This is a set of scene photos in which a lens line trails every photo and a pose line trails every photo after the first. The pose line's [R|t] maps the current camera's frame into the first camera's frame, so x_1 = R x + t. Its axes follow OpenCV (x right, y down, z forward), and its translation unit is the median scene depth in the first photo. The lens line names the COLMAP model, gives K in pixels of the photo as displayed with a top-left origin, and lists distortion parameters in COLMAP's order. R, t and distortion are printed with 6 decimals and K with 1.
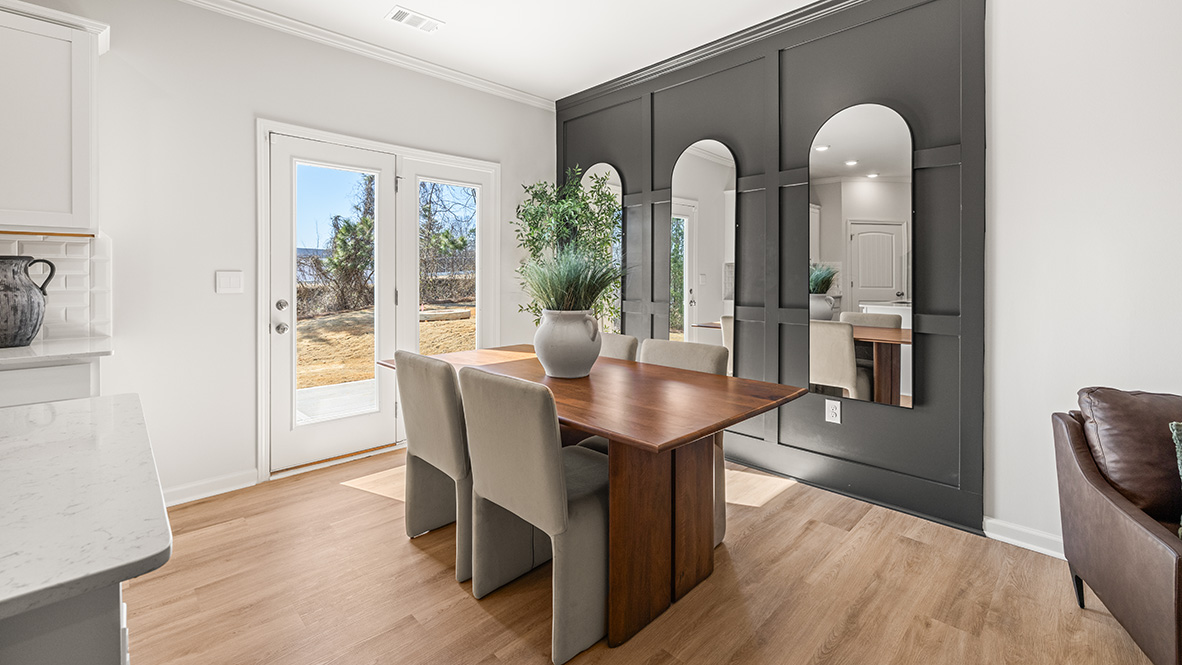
lens RADIAL K [[489.3, 0, 587.5], [0, 489.3, 277.3], [0, 0, 1]] dist [-0.000879, 0.000046]
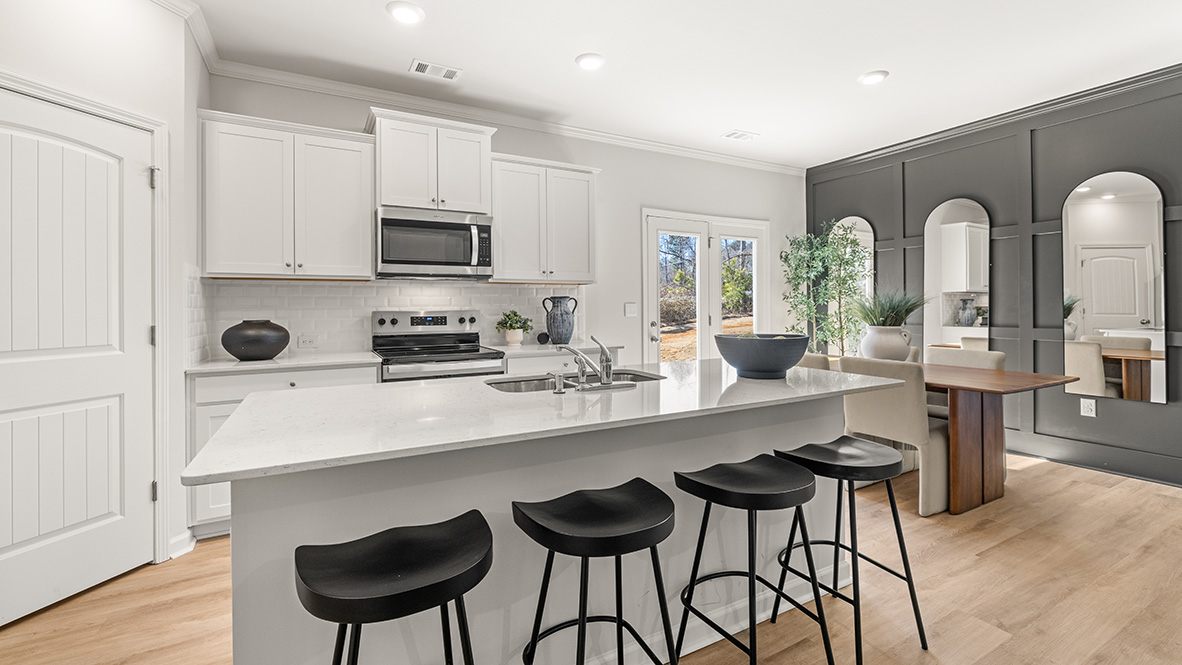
lens RADIAL K [[491.8, 0, 591.9], [0, 491.8, 302.2], [0, 0, 1]] dist [-0.000874, 0.000072]
pose [[0.963458, -0.008956, -0.267709, -0.441162], [0.006312, 0.999922, -0.010735, 0.000690], [0.267785, 0.008653, 0.963440, -0.648920]]
